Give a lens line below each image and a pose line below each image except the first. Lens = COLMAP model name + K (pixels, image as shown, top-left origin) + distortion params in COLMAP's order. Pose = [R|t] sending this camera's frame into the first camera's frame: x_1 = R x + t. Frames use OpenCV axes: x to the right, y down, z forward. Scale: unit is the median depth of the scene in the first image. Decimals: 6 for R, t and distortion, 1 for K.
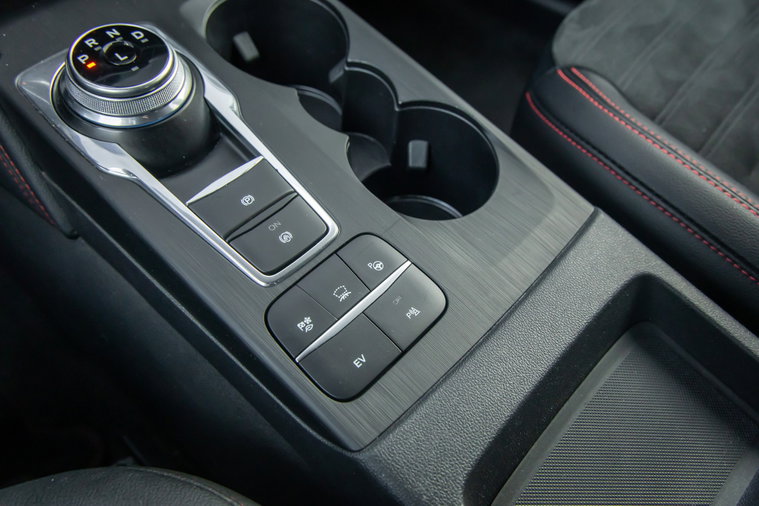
lens RADIAL K [[609.2, 0, 379.5], [0, 609.2, 253.0], [0, 0, 1]] dist [-0.002996, -0.000827]
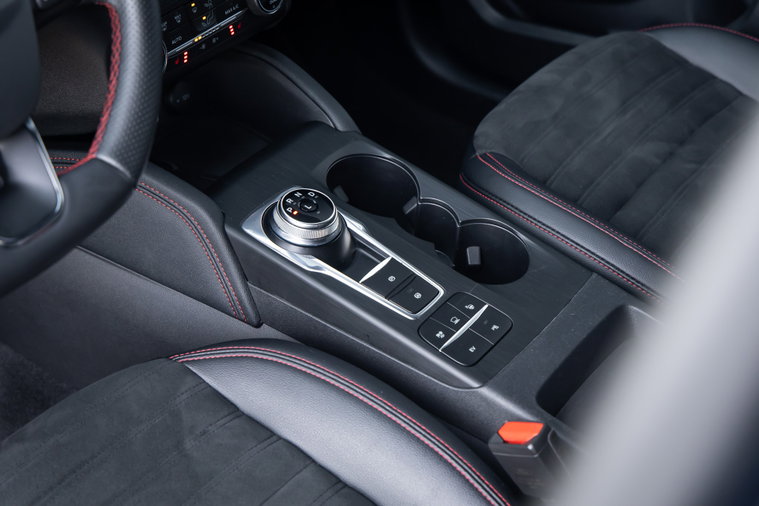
lens RADIAL K [[1538.1, 0, 379.5], [0, 1538.1, 253.0], [0, 0, 1]] dist [-0.009092, -0.002217]
pose [[0.989410, -0.090532, 0.113450, -0.718732], [0.117672, 0.957916, -0.261819, 0.957699], [-0.084973, 0.272397, 0.958426, -3.125888]]
